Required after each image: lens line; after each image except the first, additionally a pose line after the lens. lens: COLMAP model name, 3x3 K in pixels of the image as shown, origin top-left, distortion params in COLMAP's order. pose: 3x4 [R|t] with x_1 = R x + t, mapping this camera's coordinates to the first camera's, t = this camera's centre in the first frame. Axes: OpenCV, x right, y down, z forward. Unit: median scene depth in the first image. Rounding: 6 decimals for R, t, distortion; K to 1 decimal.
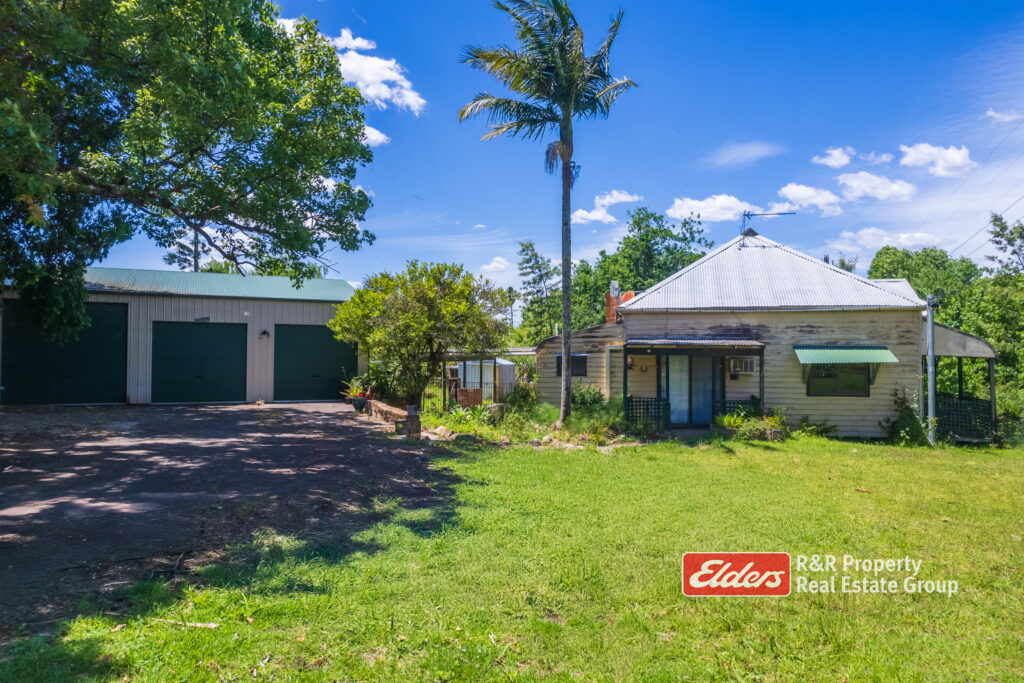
lens RADIAL K [[660.7, 0, 515.4], [0, 660.7, 341.1], [0, 0, 1]] dist [-0.078289, 0.075784]
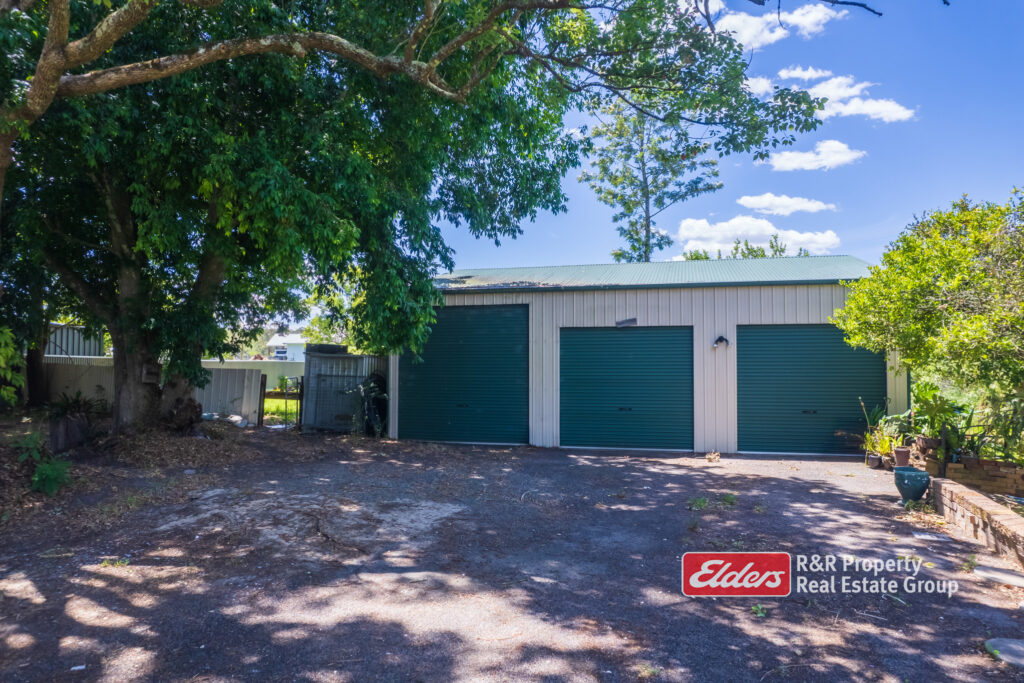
lens RADIAL K [[660.7, 0, 515.4], [0, 660.7, 341.1], [0, 0, 1]] dist [-0.078289, 0.075784]
pose [[0.752083, -0.032964, -0.658244, -0.131468], [0.017589, 0.999397, -0.029952, 0.003747], [0.658834, 0.010949, 0.752209, 0.437545]]
